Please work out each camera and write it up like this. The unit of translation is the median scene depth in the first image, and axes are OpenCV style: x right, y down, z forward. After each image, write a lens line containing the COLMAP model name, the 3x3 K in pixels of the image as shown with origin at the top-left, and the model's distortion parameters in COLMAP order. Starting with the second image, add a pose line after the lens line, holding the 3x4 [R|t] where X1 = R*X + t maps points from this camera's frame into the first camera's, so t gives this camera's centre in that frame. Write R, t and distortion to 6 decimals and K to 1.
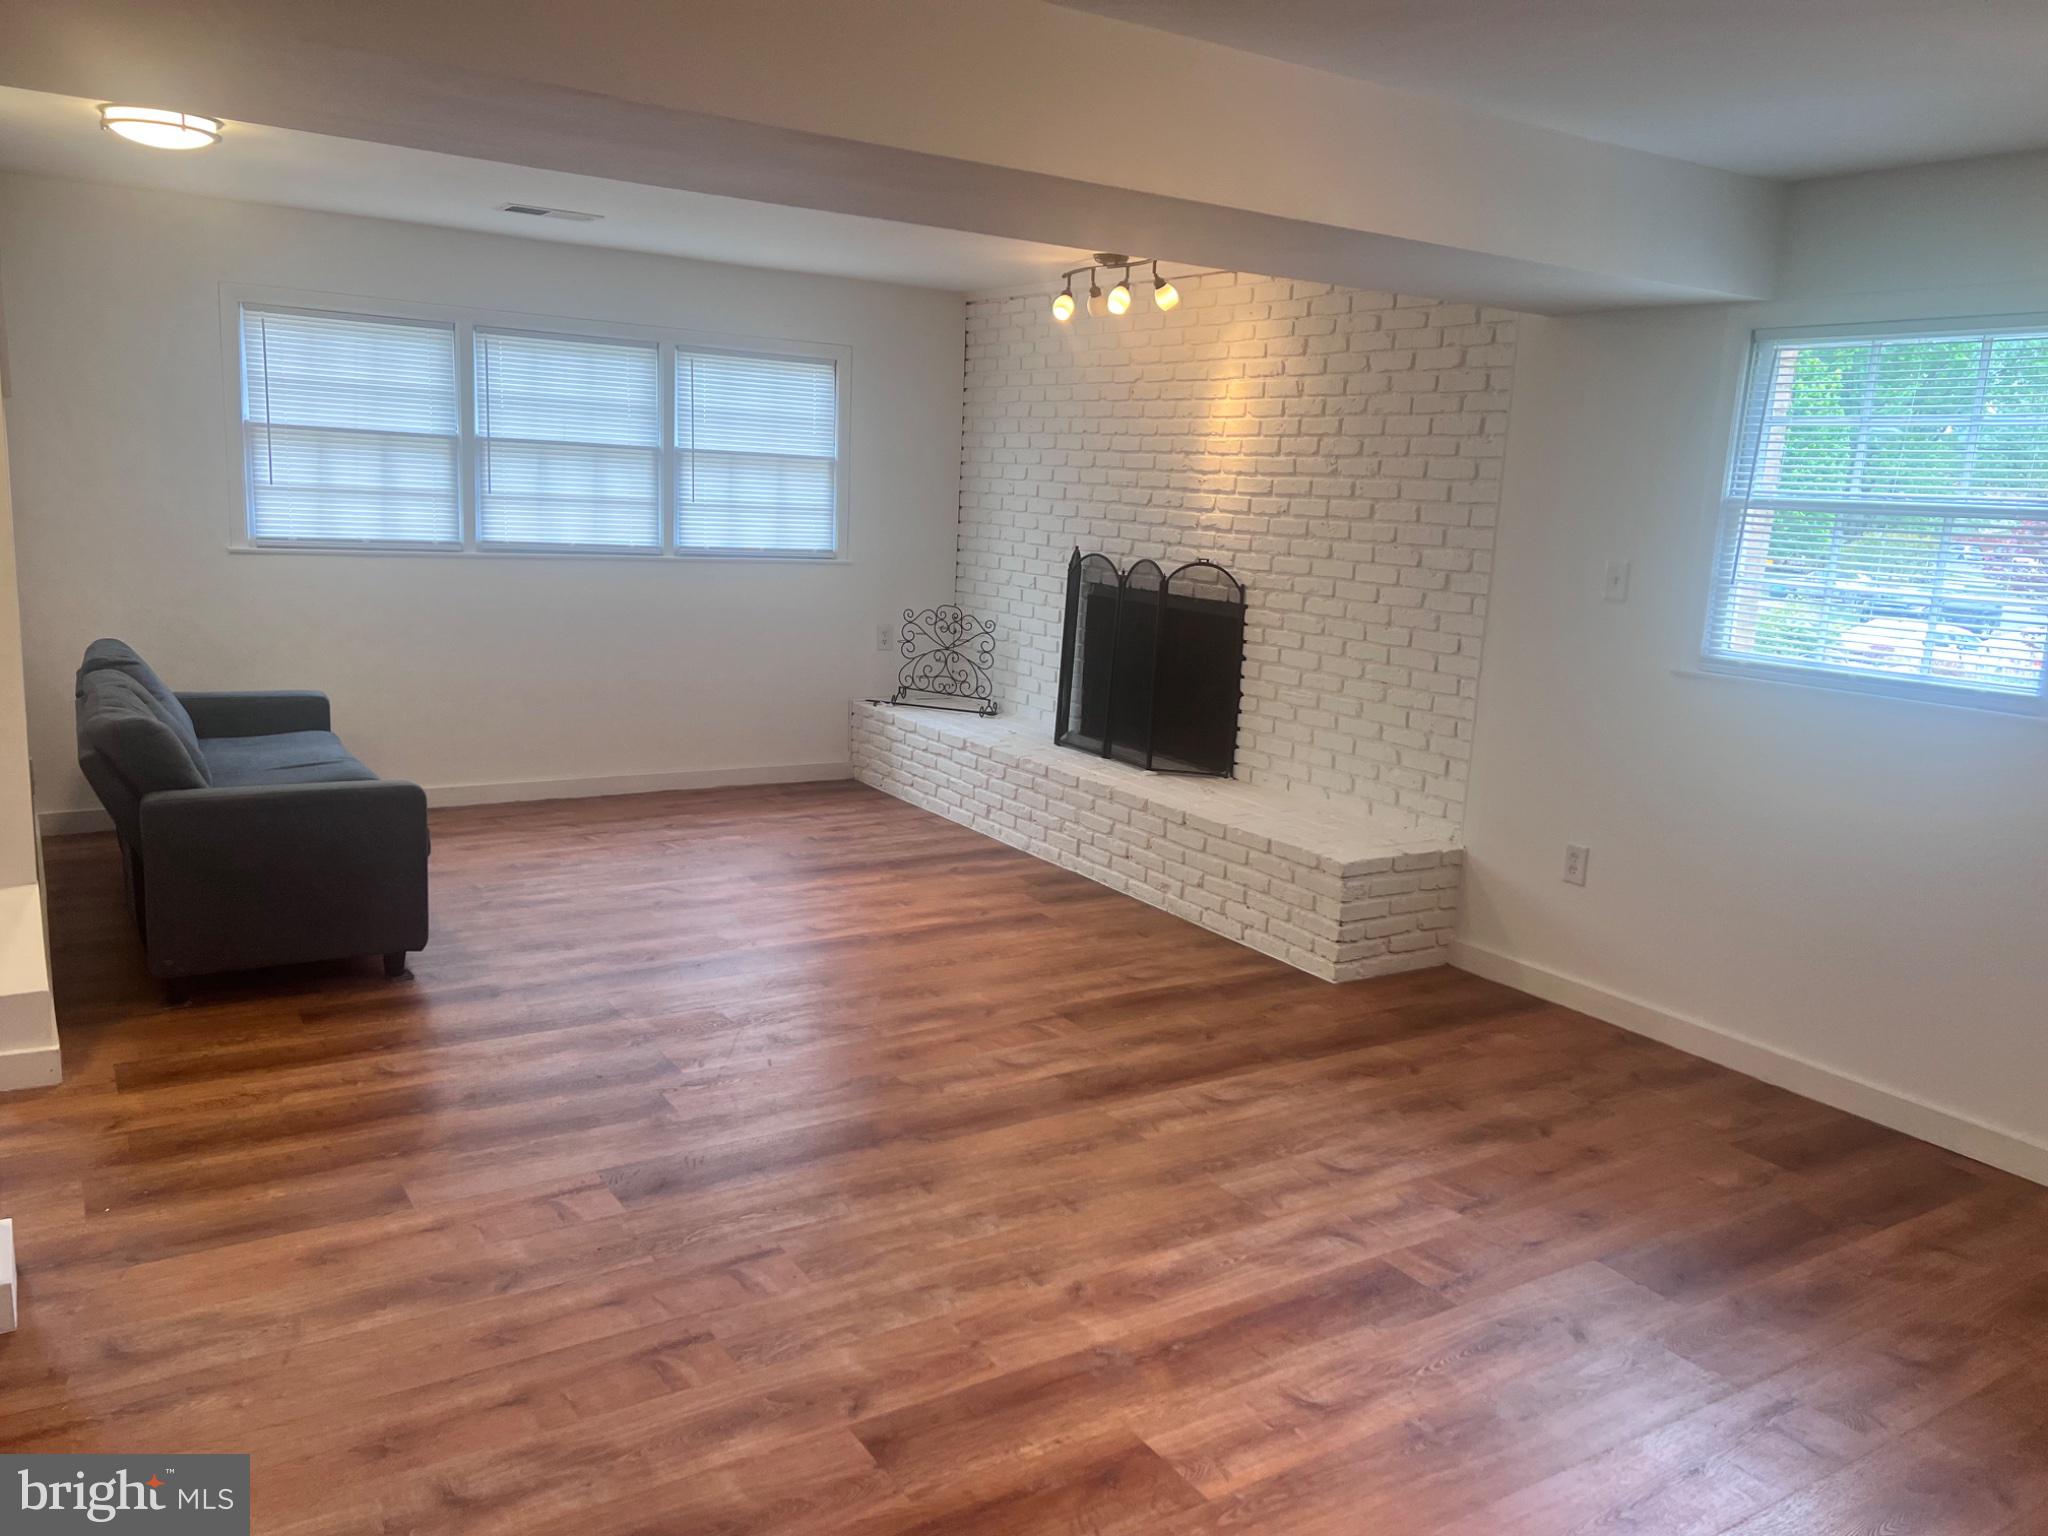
lens RADIAL K [[1547.1, 0, 1042.9], [0, 1547.1, 780.7], [0, 0, 1]] dist [0.045990, -0.057388]
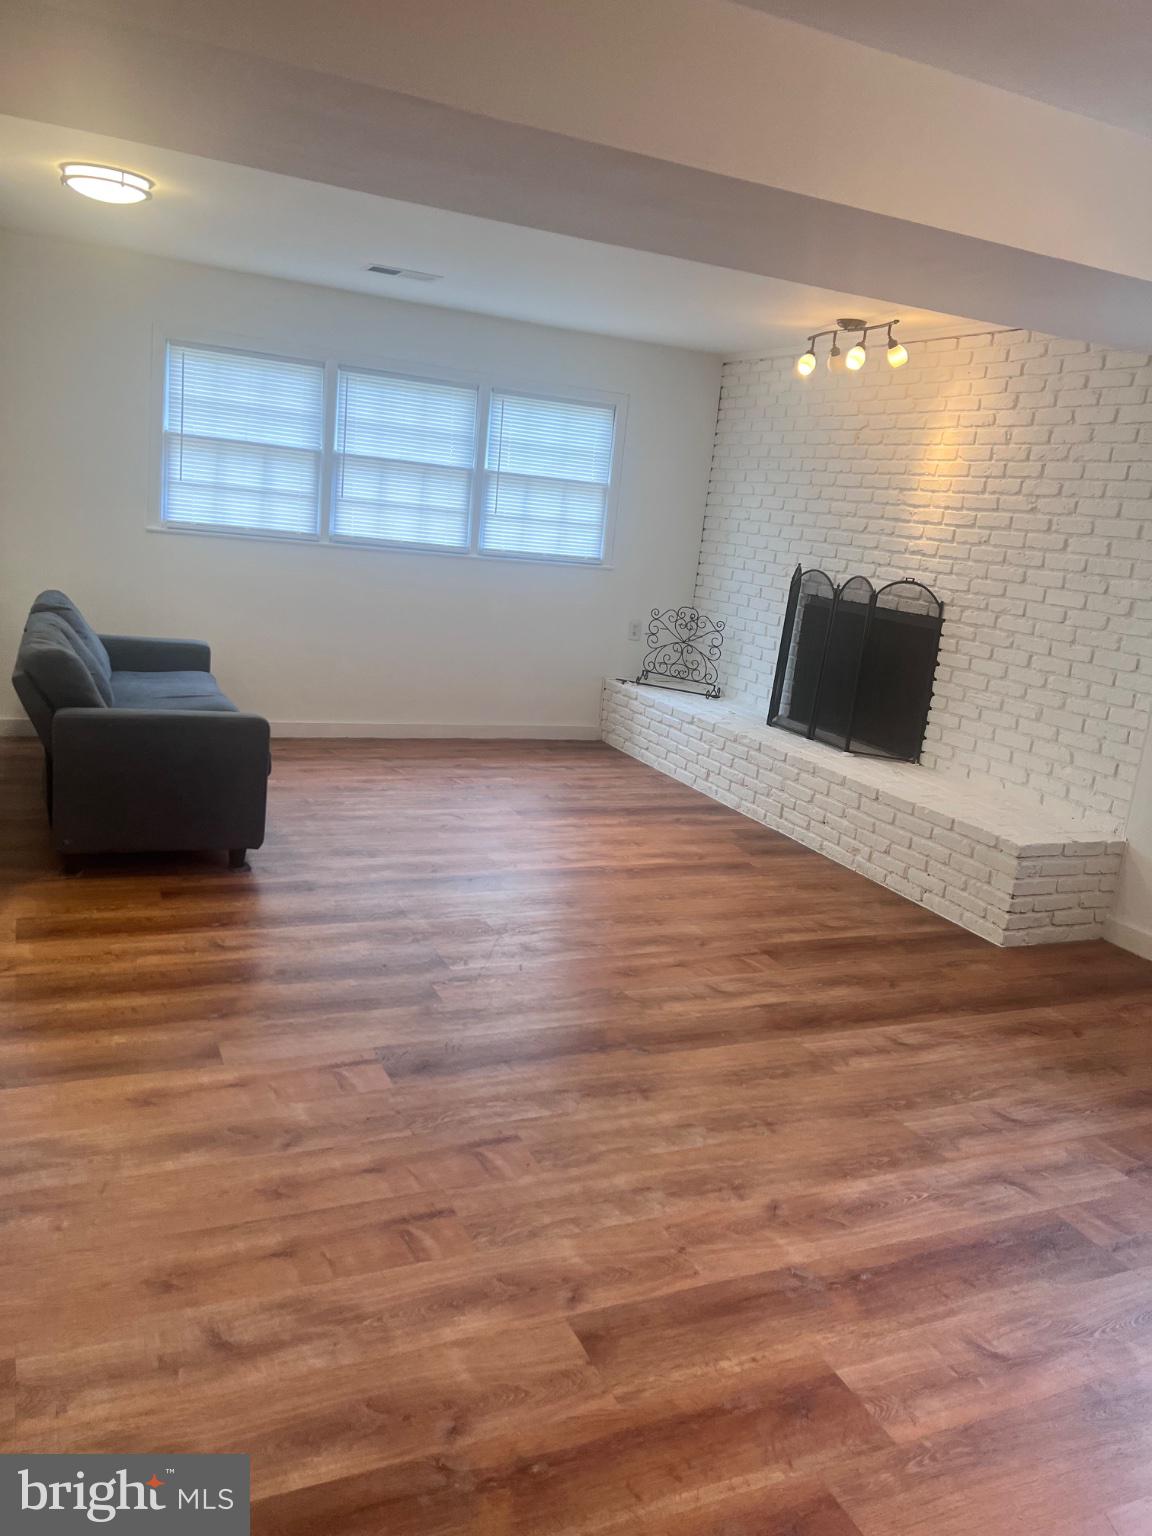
lens RADIAL K [[1160.4, 0, 580.9], [0, 1160.4, 764.0], [0, 0, 1]] dist [0.045990, -0.057388]
pose [[0.987794, 0.079592, -0.133894, -0.017517], [-0.077712, 0.996791, 0.019217, 0.001641], [0.134994, -0.008578, 0.990809, 0.092081]]
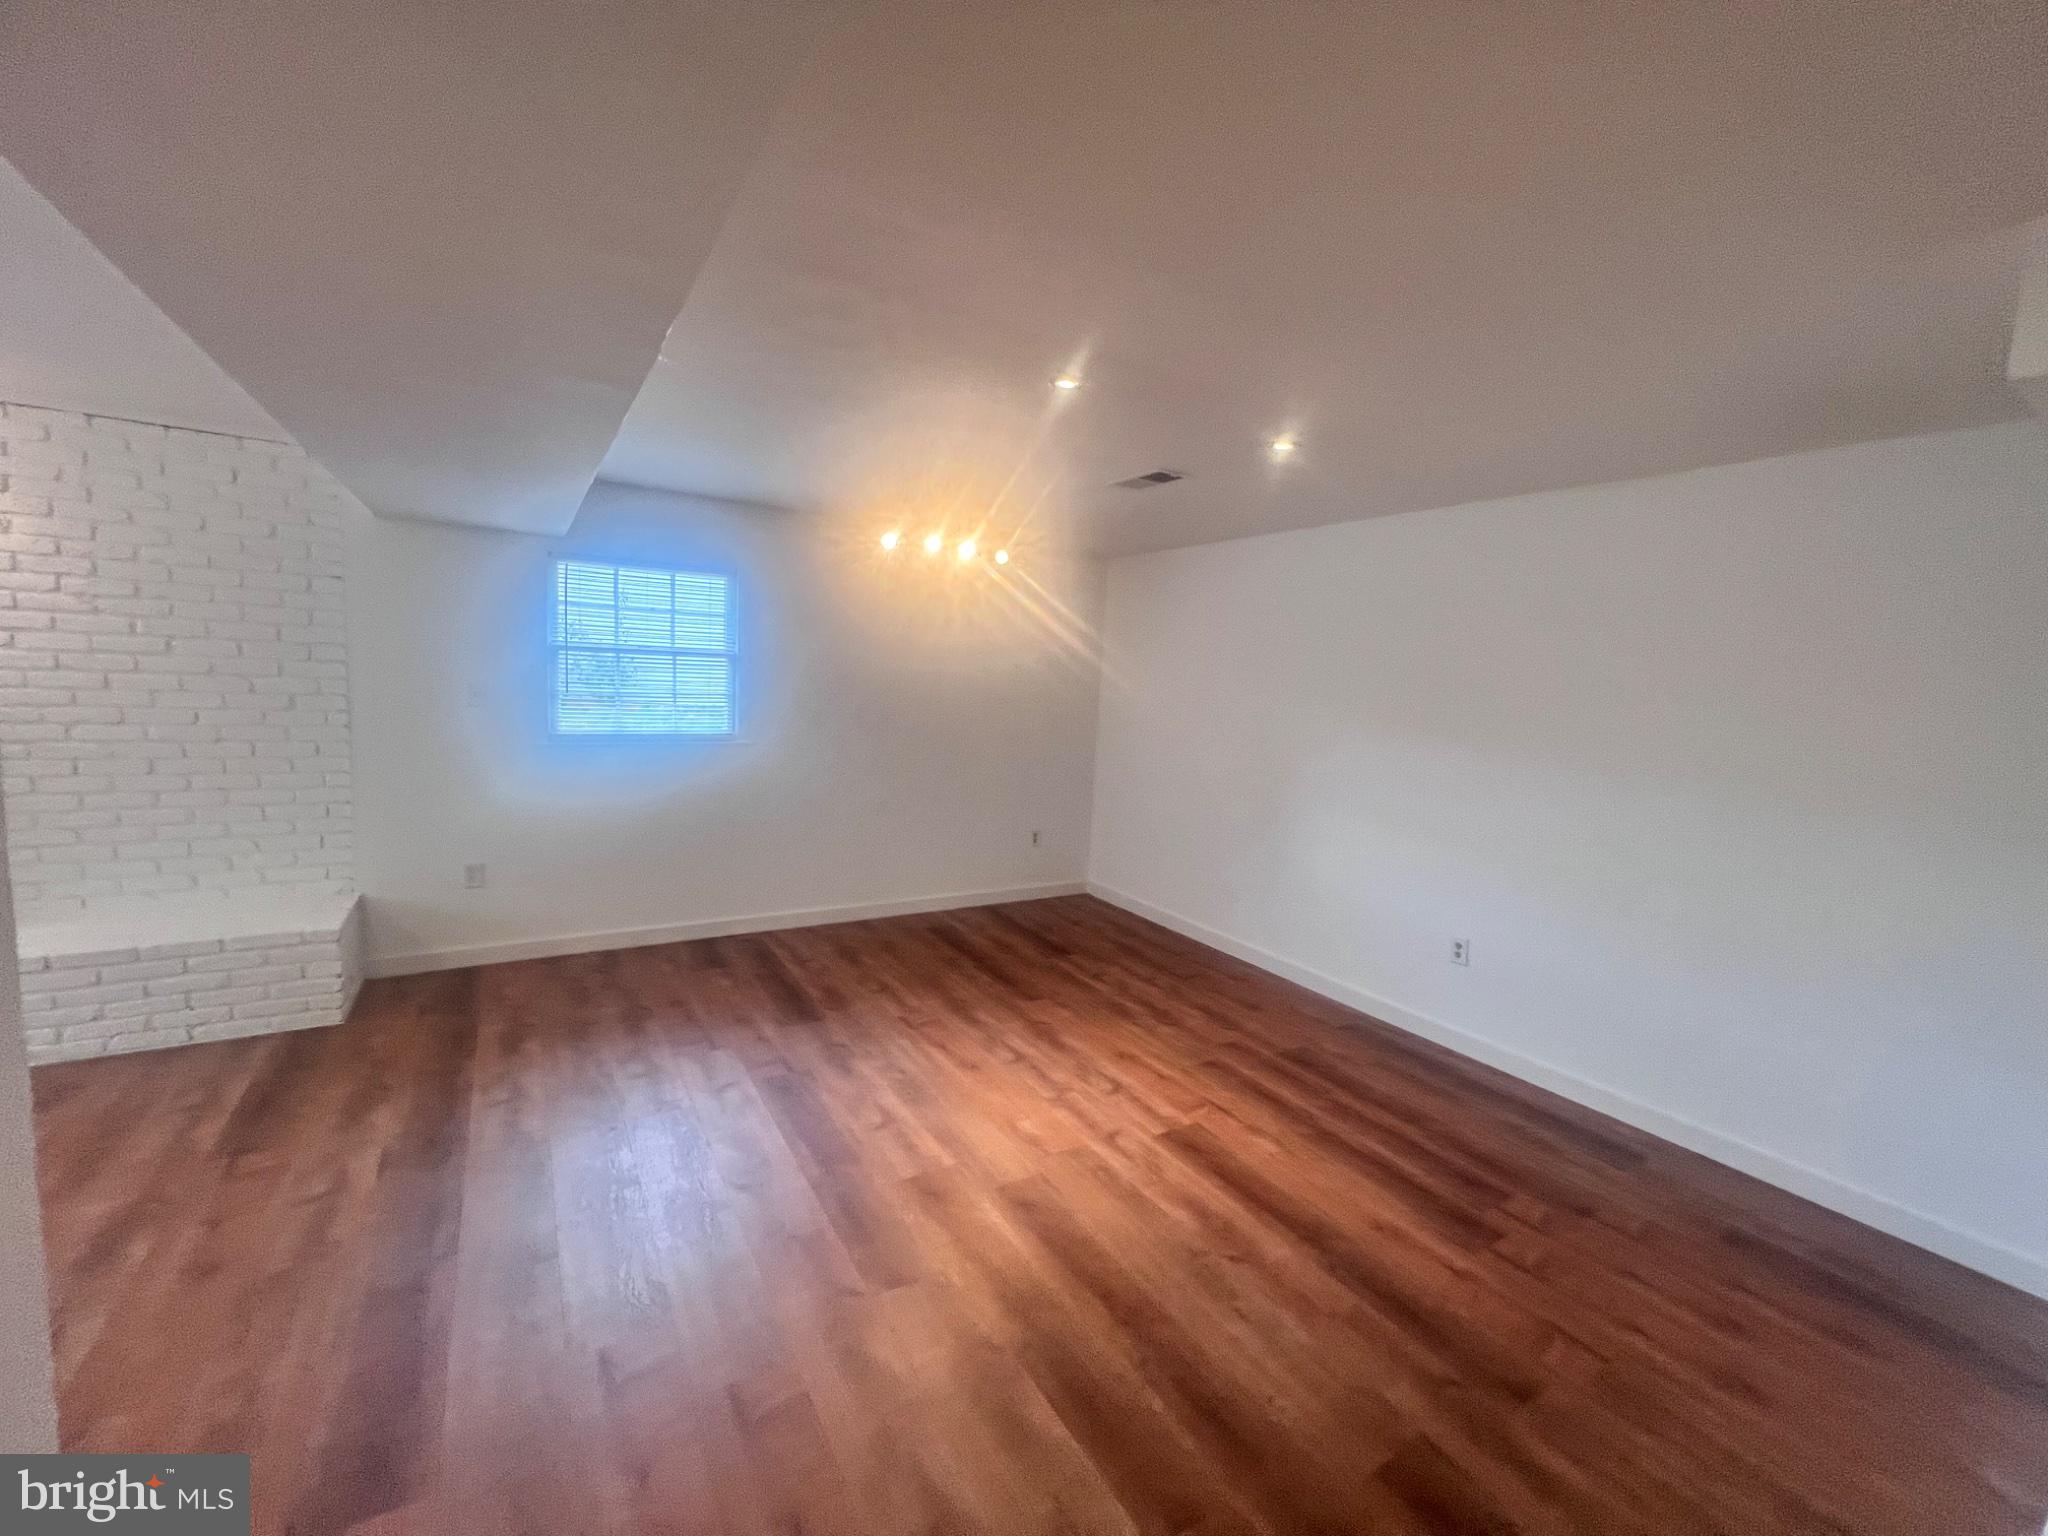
lens RADIAL K [[817.9, 0, 1028.4], [0, 817.9, 761.6], [0, 0, 1]] dist [-0.006156, 0.001321]
pose [[0.012160, -0.152714, 0.988196, -0.429760], [0.138915, 0.978943, 0.149575, -0.100242], [-0.990230, 0.135456, 0.033118, 0.391203]]
